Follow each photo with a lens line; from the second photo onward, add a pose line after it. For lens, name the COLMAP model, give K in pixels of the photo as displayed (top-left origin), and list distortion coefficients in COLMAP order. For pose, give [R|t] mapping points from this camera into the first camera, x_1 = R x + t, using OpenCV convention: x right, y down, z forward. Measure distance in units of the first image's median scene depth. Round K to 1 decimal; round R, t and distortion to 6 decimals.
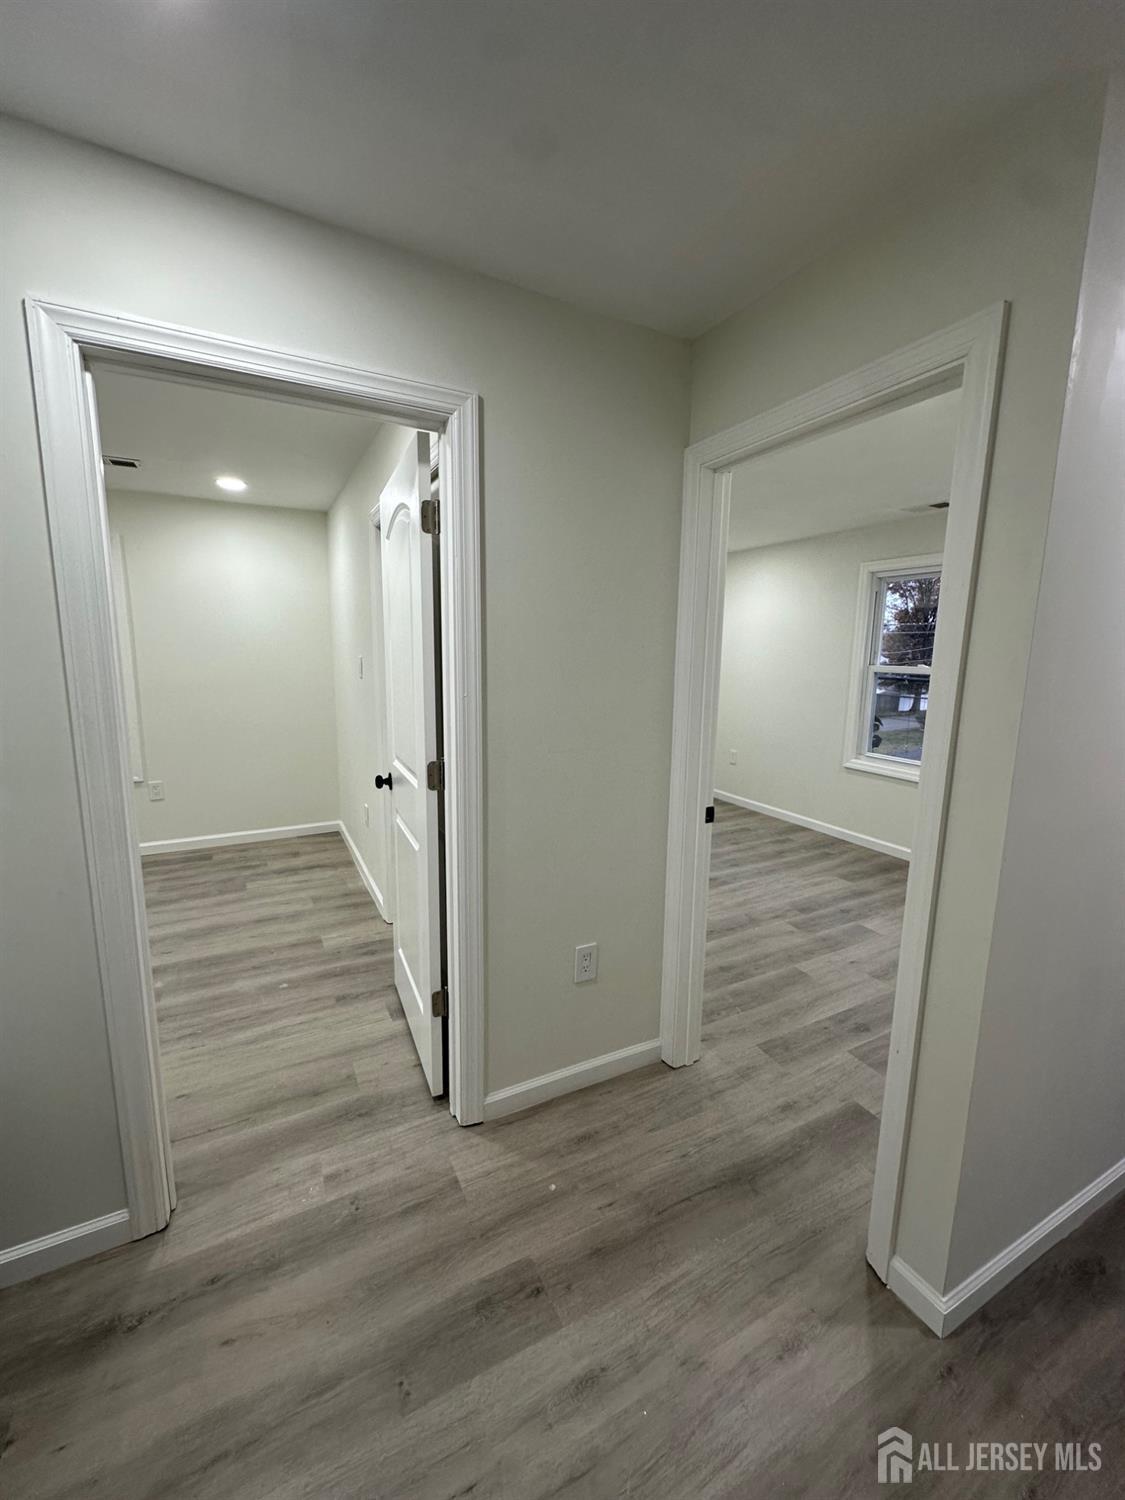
lens RADIAL K [[600.0, 0, 554.9], [0, 600.0, 748.2], [0, 0, 1]] dist [-0.001501, 0.000511]
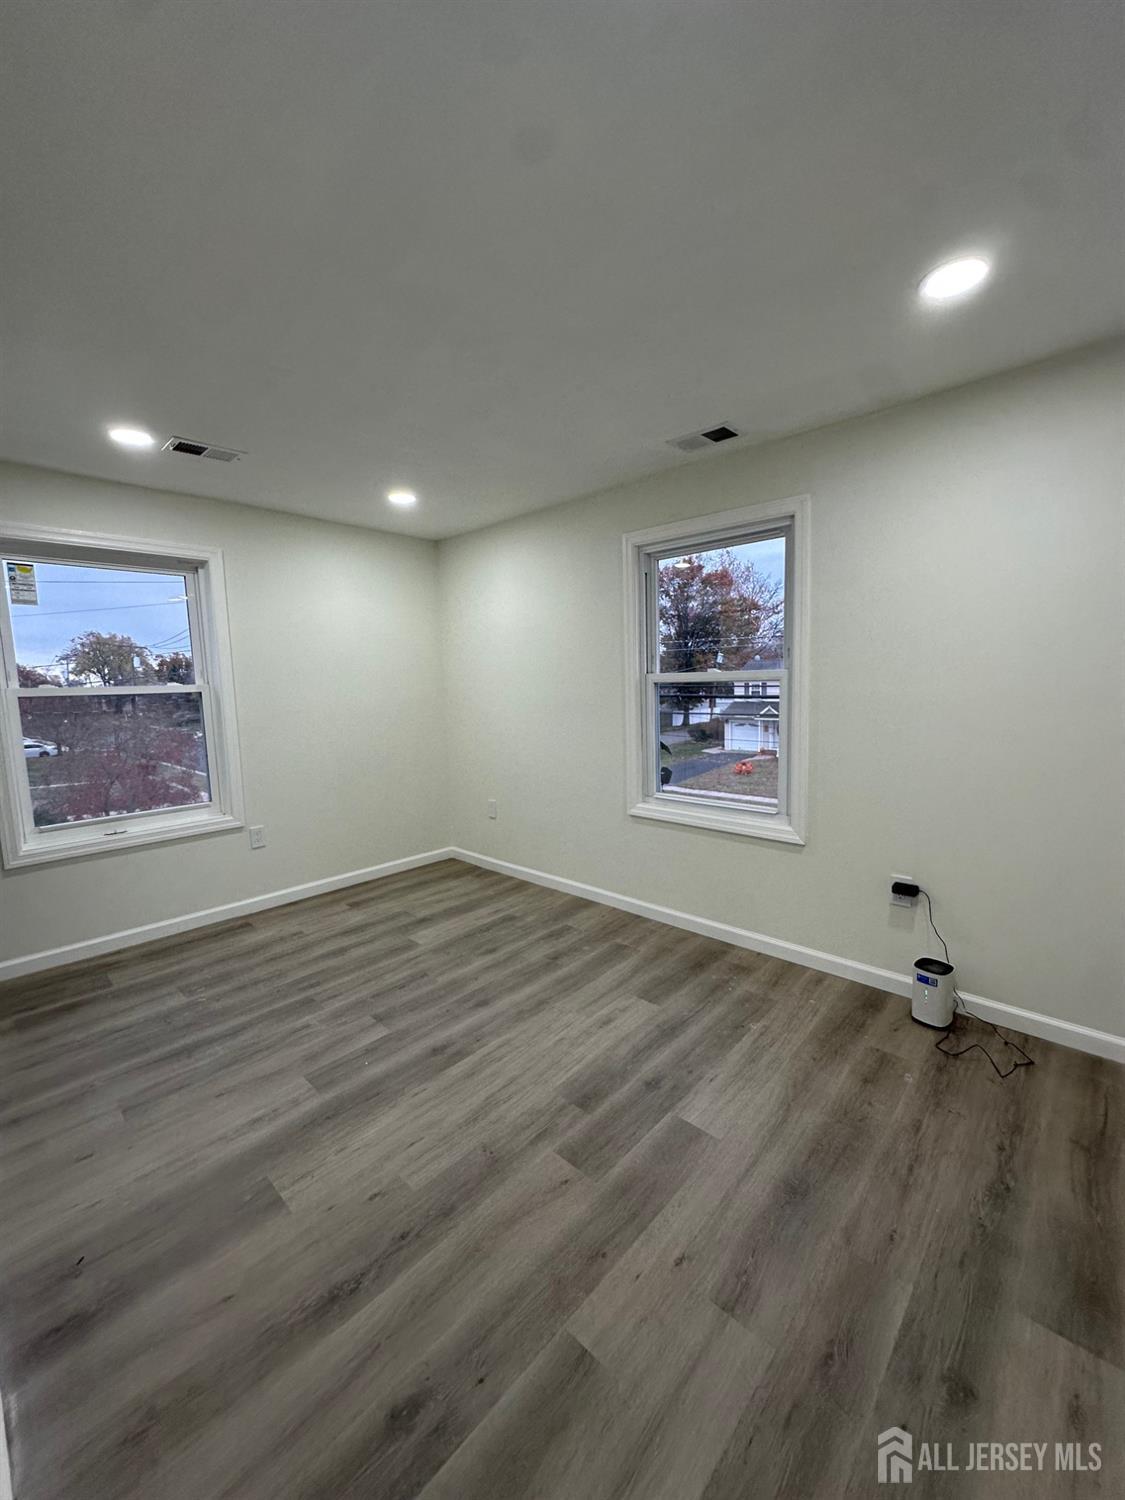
lens RADIAL K [[600.0, 0, 566.6], [0, 600.0, 746.9], [0, 0, 1]] dist [-0.001501, 0.000511]
pose [[0.938313, -0.076285, 0.337268, 0.195627], [0.093742, 0.994954, -0.035754, -0.034059], [-0.332839, 0.065164, 0.940730, 0.383190]]
